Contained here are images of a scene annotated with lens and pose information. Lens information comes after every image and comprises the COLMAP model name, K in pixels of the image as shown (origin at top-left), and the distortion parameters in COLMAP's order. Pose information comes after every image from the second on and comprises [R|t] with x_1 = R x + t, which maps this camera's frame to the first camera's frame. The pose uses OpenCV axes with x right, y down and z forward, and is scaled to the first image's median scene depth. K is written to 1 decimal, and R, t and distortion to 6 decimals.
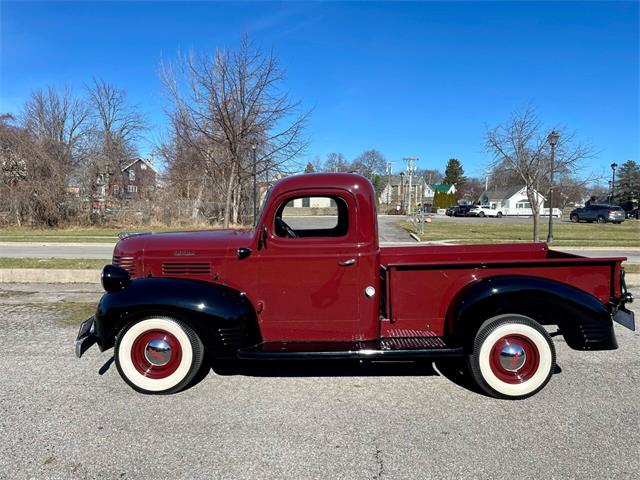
lens RADIAL K [[492.0, 0, 319.5], [0, 492.0, 239.1], [0, 0, 1]] dist [0.090164, -0.126547]
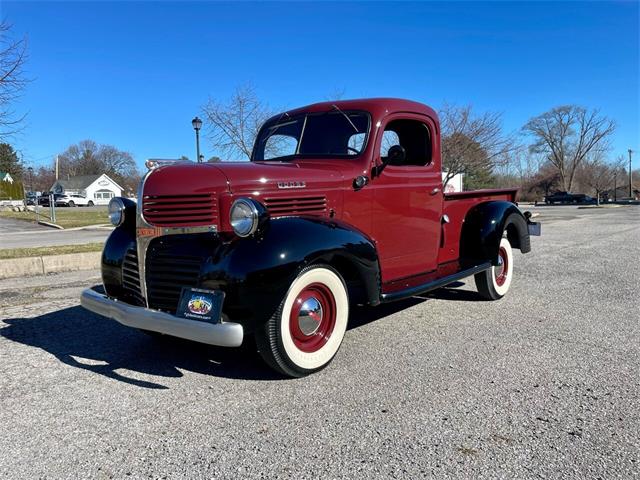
lens RADIAL K [[492.0, 0, 319.5], [0, 492.0, 239.1], [0, 0, 1]] dist [0.090164, -0.126547]
pose [[0.663971, -0.075795, 0.743907, -0.296498], [0.065541, 0.996920, 0.043076, 0.029871], [-0.744880, 0.020155, 0.666894, 0.175625]]
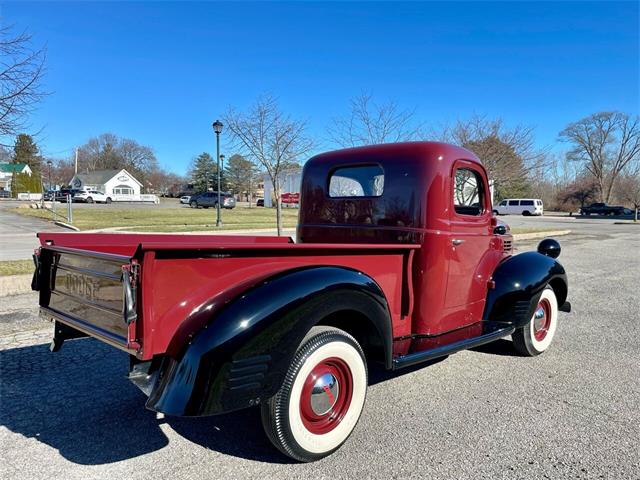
lens RADIAL K [[510.7, 0, 325.8], [0, 510.7, 246.2], [0, 0, 1]] dist [0.091914, -0.130865]
pose [[0.689854, -0.059069, 0.721535, -0.295025], [0.031722, 0.998175, 0.051388, -0.001152], [-0.723254, -0.012562, 0.690468, 0.160872]]
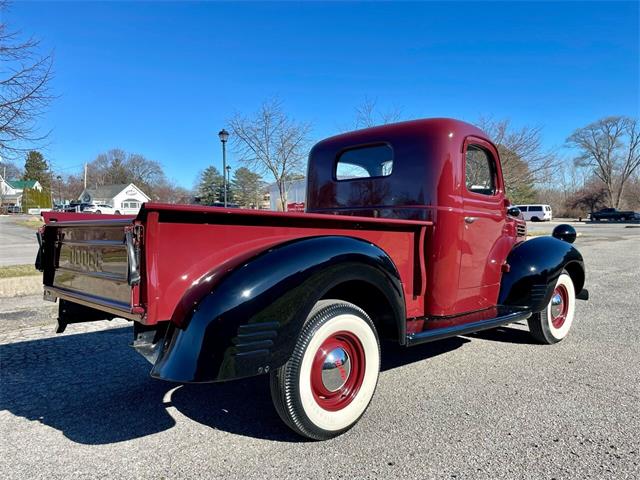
lens RADIAL K [[510.7, 0, 320.4], [0, 510.7, 244.0], [0, 0, 1]] dist [0.093719, -0.134573]
pose [[0.705666, -0.050695, 0.706729, -0.290968], [0.048139, 0.998563, 0.023563, 0.018324], [-0.706907, 0.017394, 0.707092, 0.167550]]
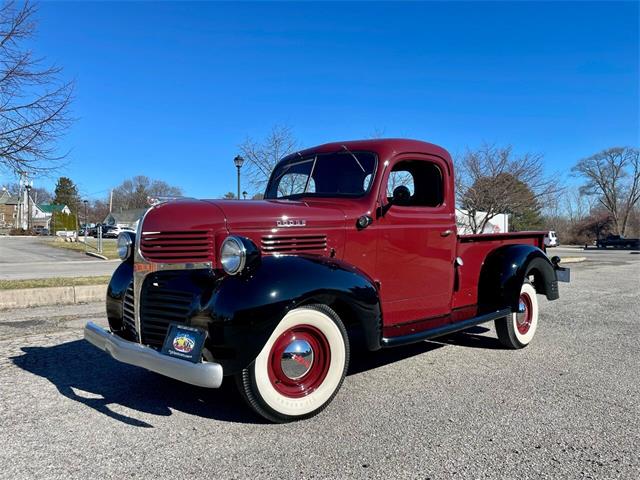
lens RADIAL K [[492.0, 0, 319.5], [0, 492.0, 239.1], [0, 0, 1]] dist [0.090164, -0.126547]
pose [[0.725640, -0.002878, 0.688068, -0.277074], [0.037793, 0.998648, -0.035681, 0.029595], [-0.687036, 0.051896, 0.724768, 0.161116]]
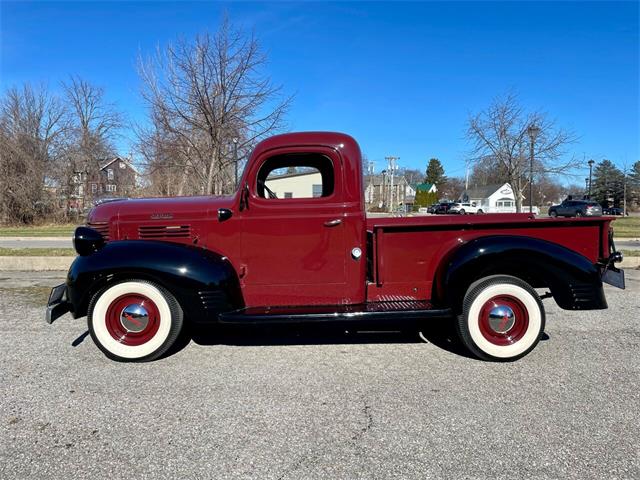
lens RADIAL K [[492.0, 0, 319.5], [0, 492.0, 239.1], [0, 0, 1]] dist [0.090164, -0.126547]
pose [[0.999339, -0.005716, 0.035901, -0.001552], [0.005787, 0.999981, -0.001883, 0.028175], [-0.035889, 0.002090, 0.999354, 0.012630]]
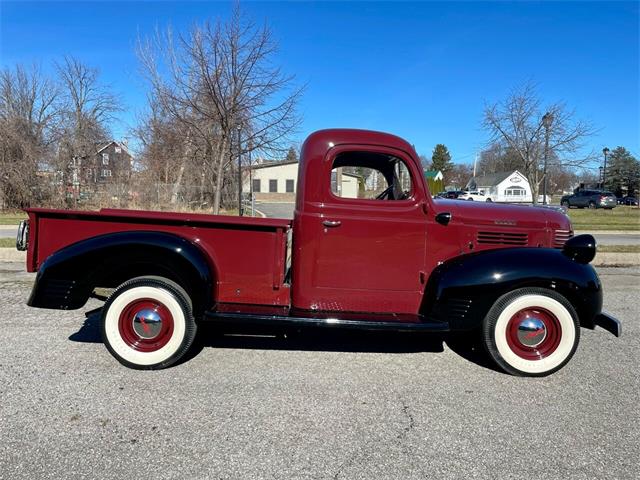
lens RADIAL K [[510.2, 0, 314.4], [0, 510.2, 237.8], [0, 0, 1]] dist [0.091893, -0.131133]
pose [[0.999652, 0.001157, 0.026355, -0.025338], [-0.001668, 0.999811, 0.019395, 0.017916], [-0.026328, -0.019432, 0.999464, -0.006496]]
